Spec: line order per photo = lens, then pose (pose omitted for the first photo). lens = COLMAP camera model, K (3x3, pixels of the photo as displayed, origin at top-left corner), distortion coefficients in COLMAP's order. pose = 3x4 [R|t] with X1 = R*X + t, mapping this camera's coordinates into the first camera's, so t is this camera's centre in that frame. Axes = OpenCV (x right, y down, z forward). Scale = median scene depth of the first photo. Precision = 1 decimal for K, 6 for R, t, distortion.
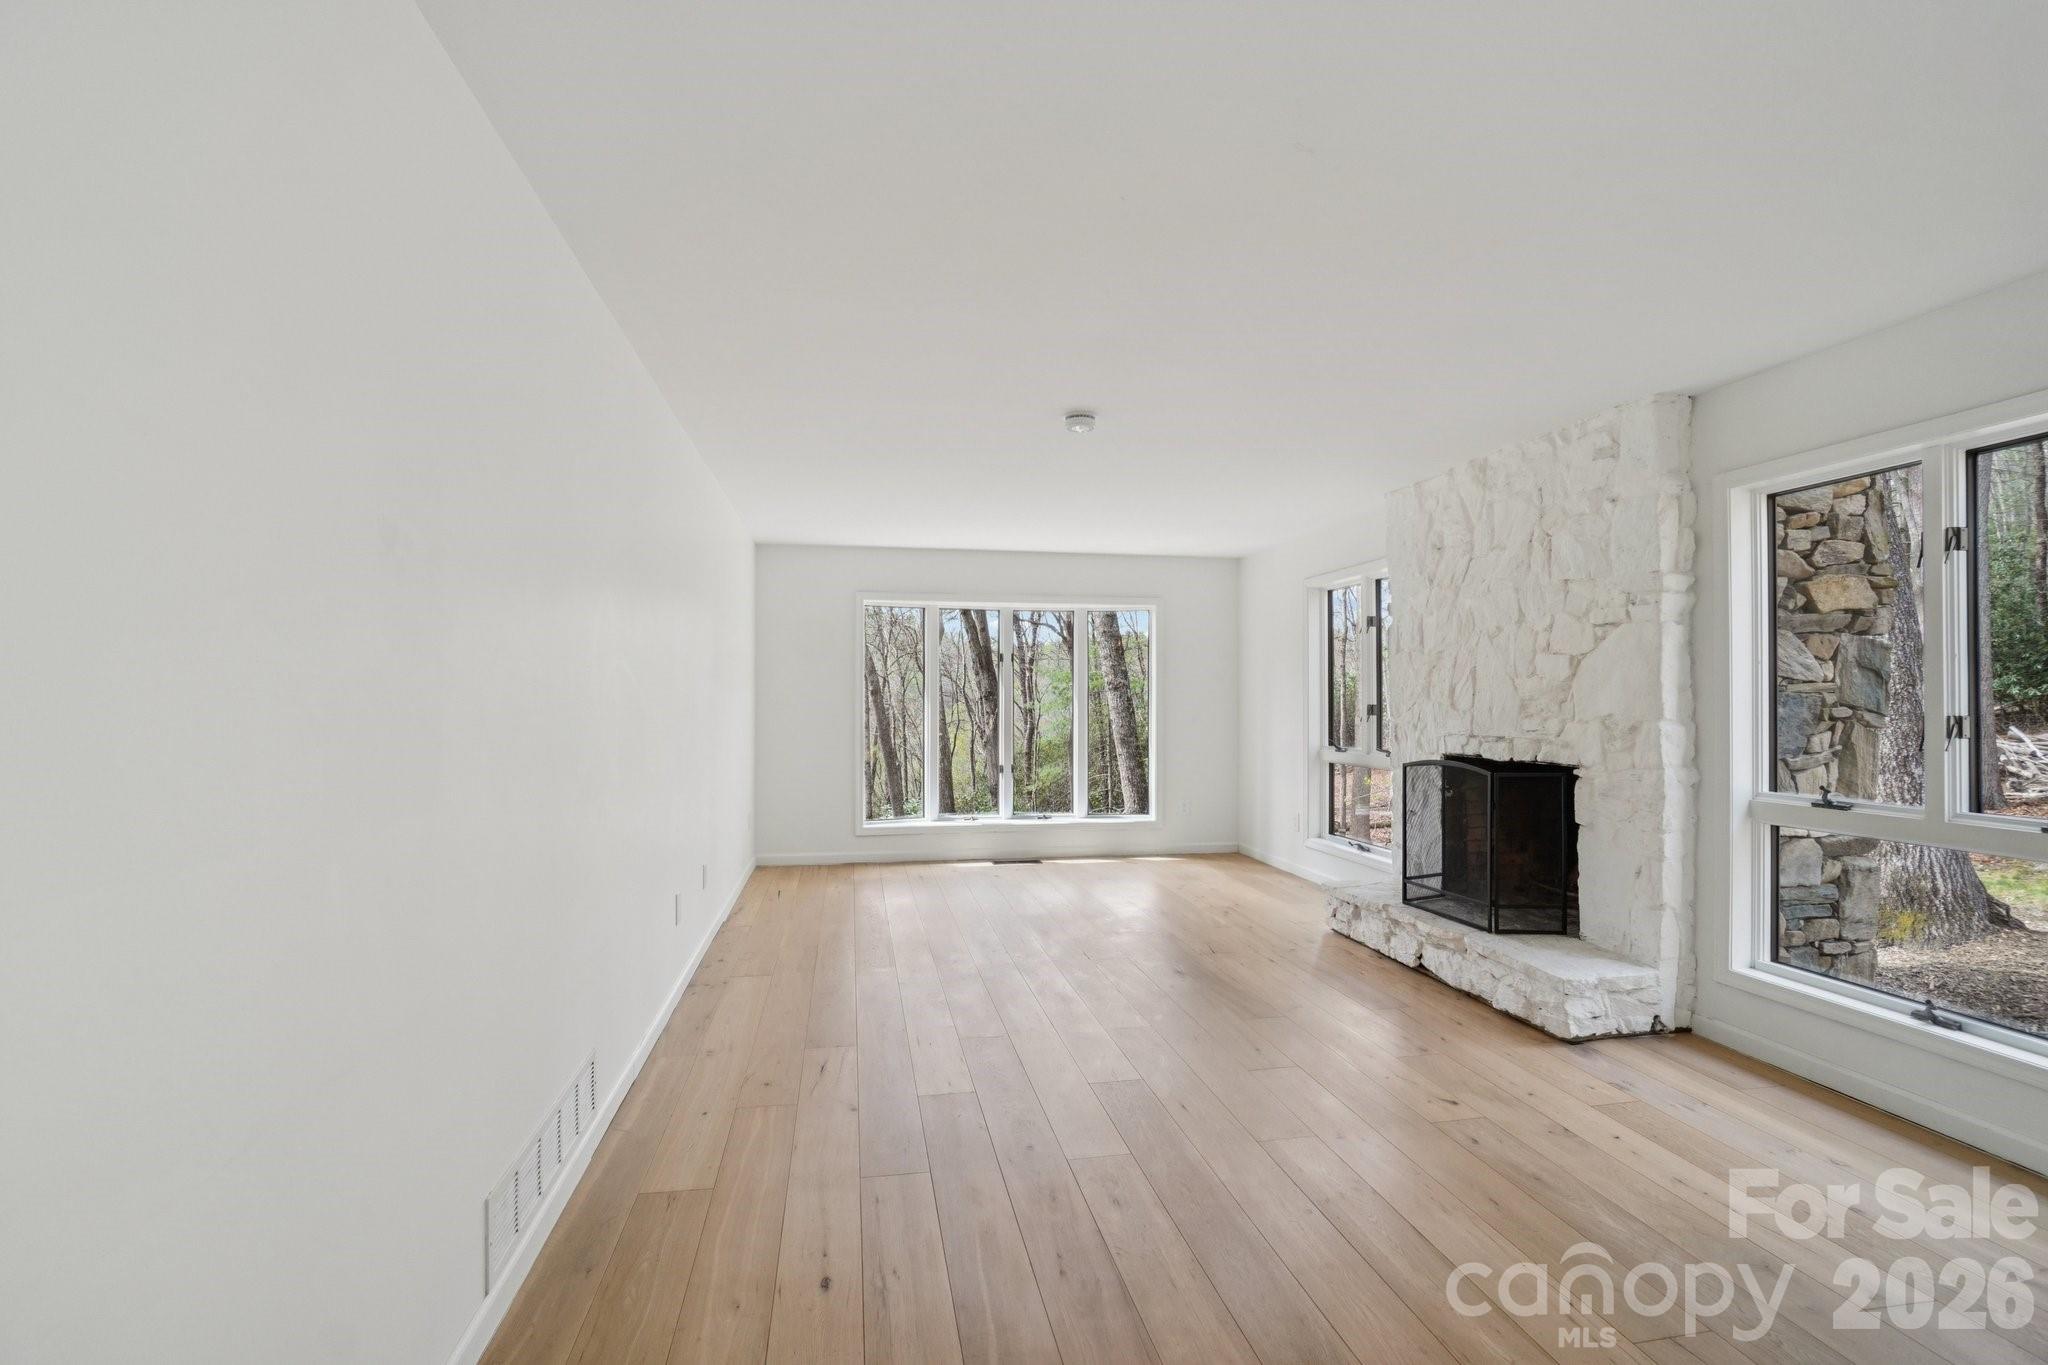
lens RADIAL K [[905.8, 0, 975.1], [0, 905.8, 687.8], [0, 0, 1]] dist [-0.032252, 0.008502]
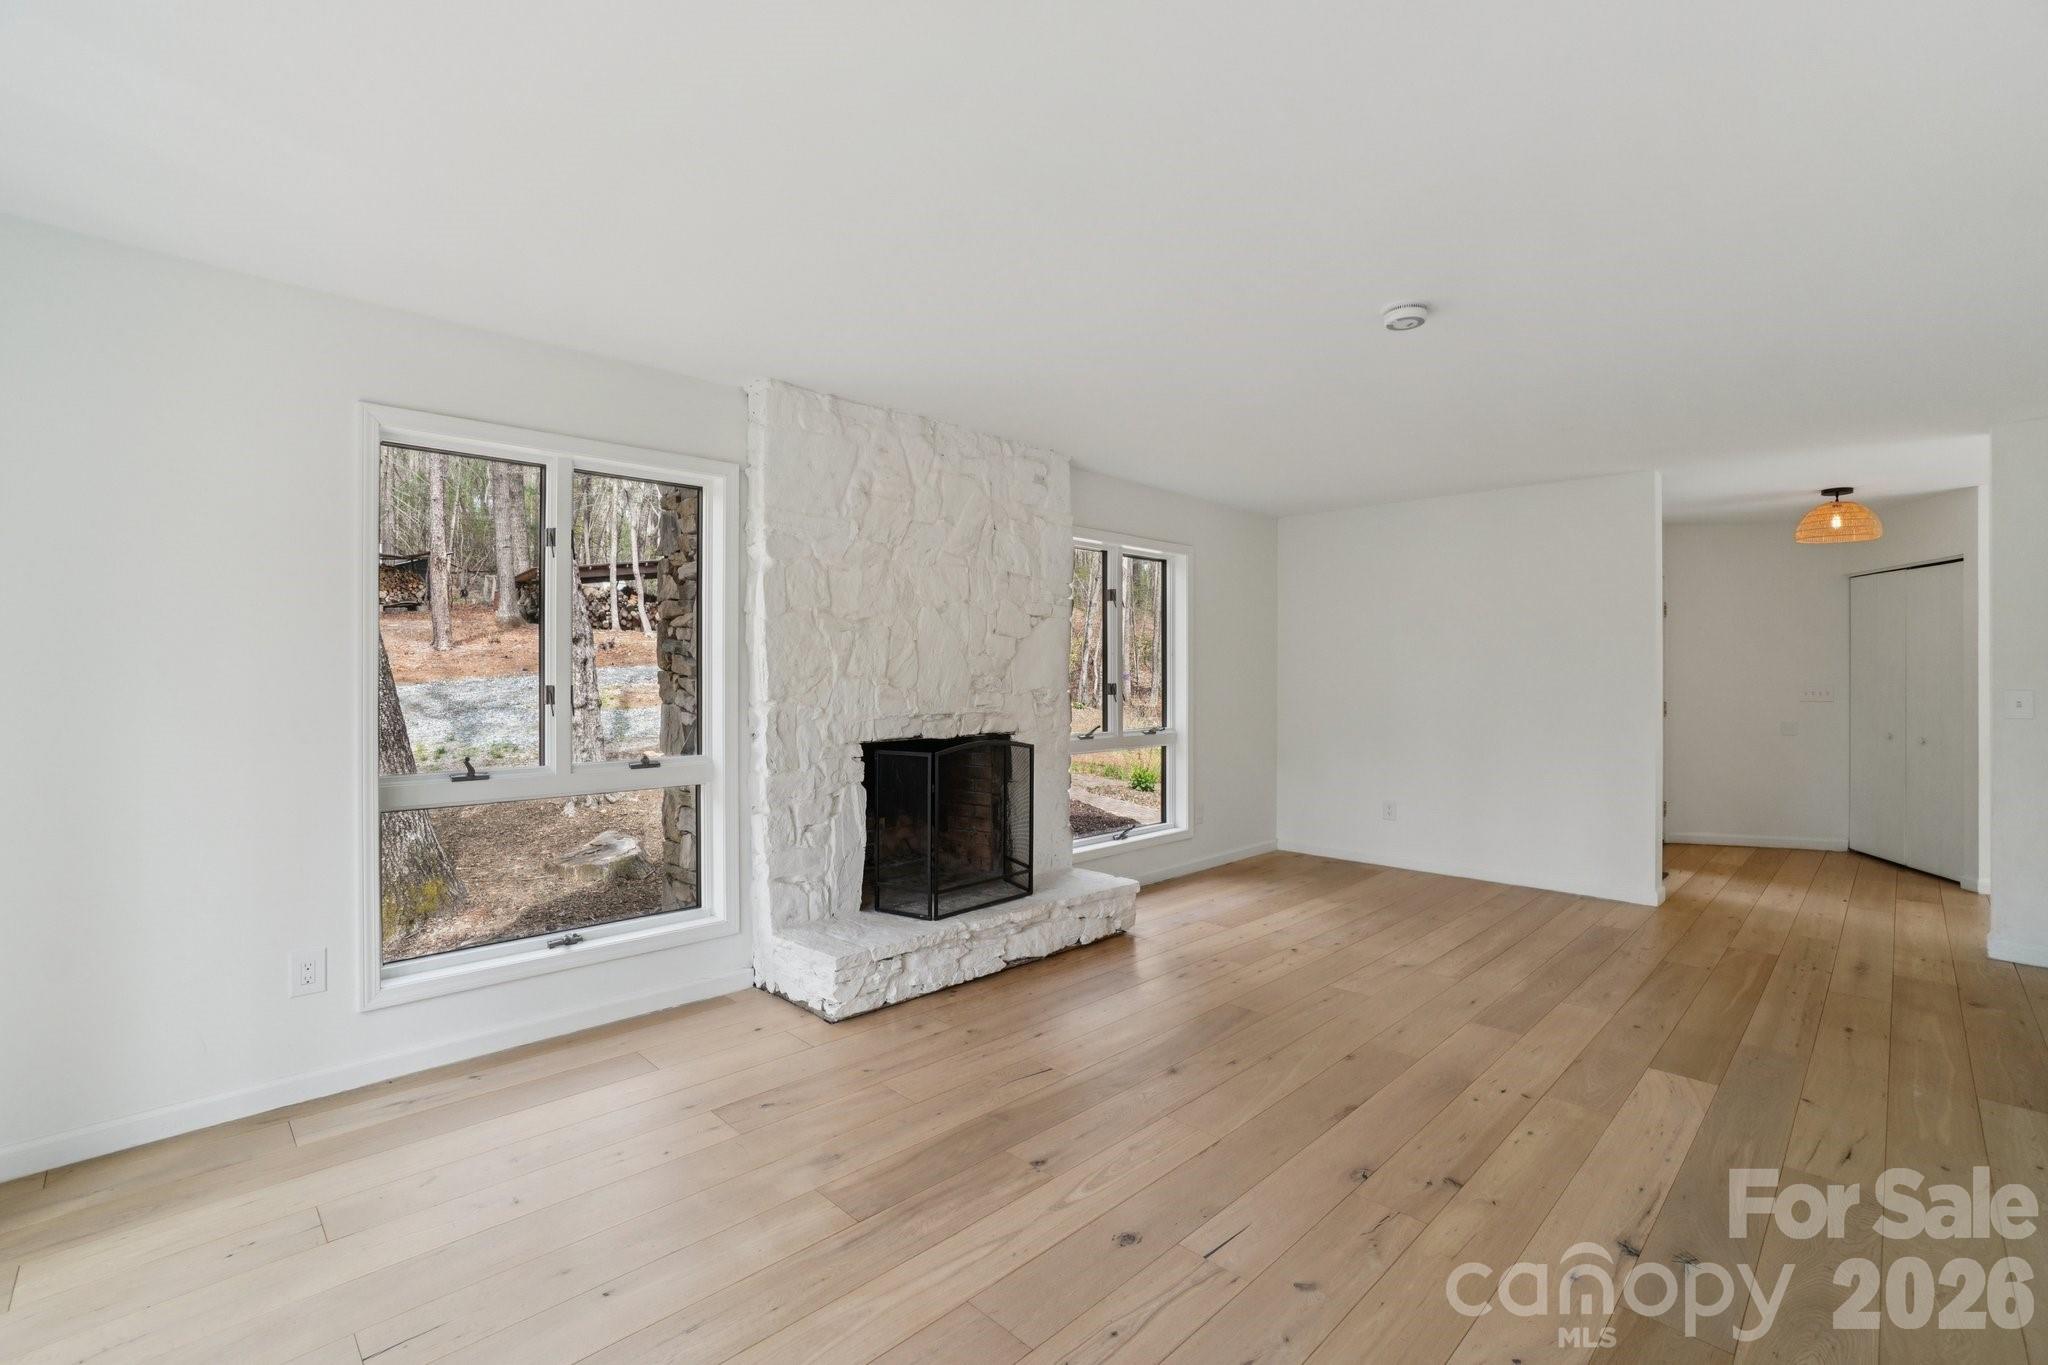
lens RADIAL K [[905.8, 0, 1037.1], [0, 905.8, 677.1], [0, 0, 1]] dist [-0.032252, 0.008502]
pose [[-0.610036, -0.006203, 0.792350, -0.320828], [-0.013138, 0.999911, -0.002288, 0.018878], [-0.792265, -0.011806, -0.610063, 1.884591]]
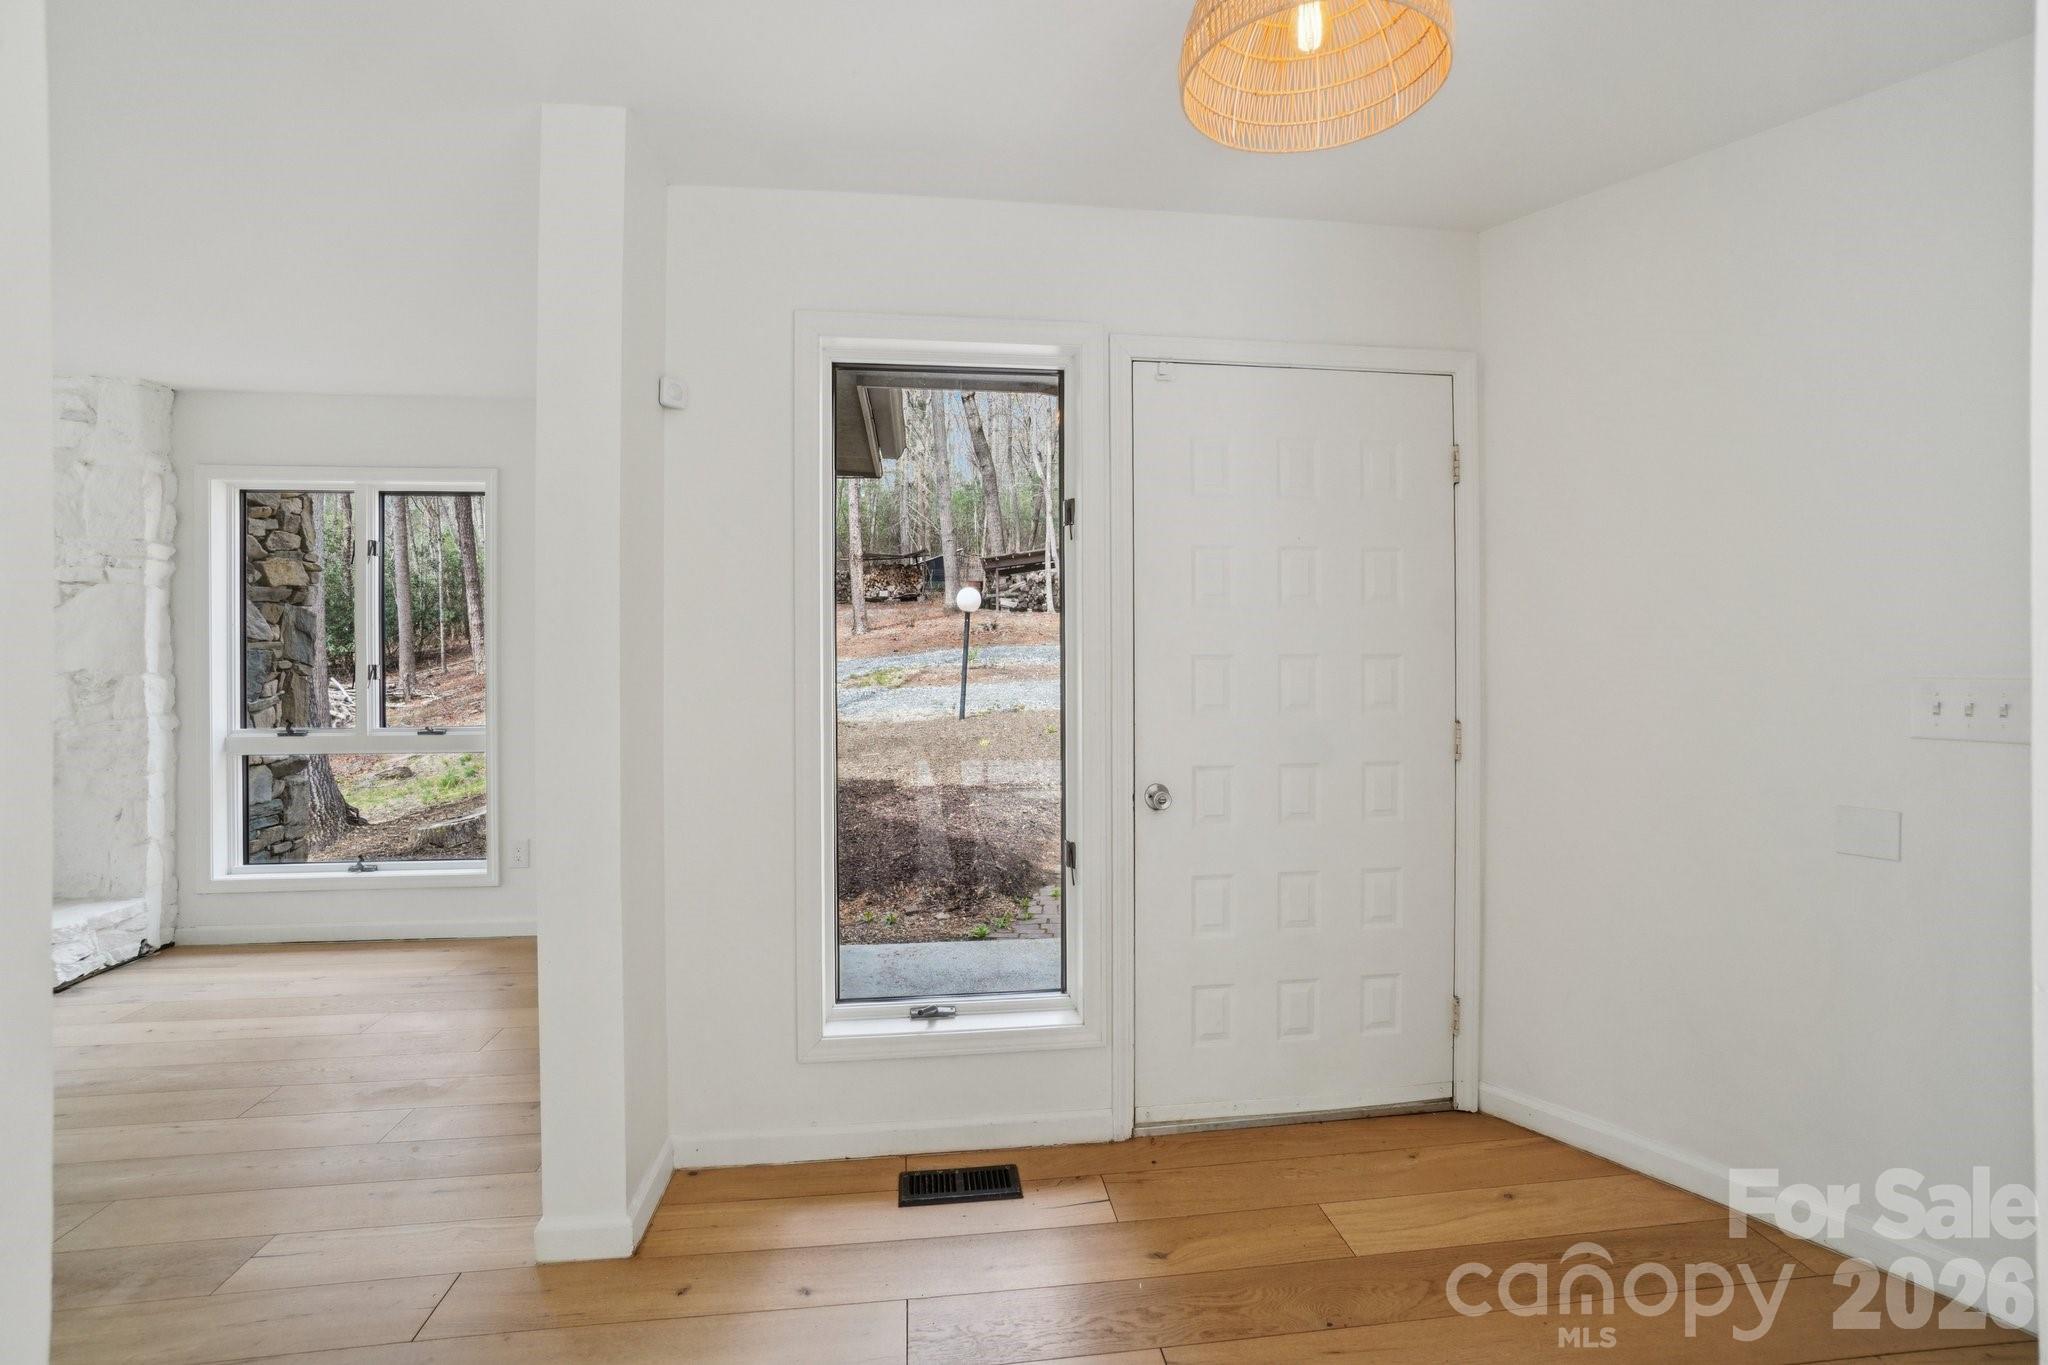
lens RADIAL K [[925.7, 0, 1029.6], [0, 925.7, 665.3], [0, 0, 1]] dist [0.005233, 0.001765]
pose [[0.050435, -0.014806, 0.998618, -0.330897], [-0.007531, 0.999856, 0.015205, -0.000197], [-0.998699, -0.008287, 0.050316, -0.160144]]
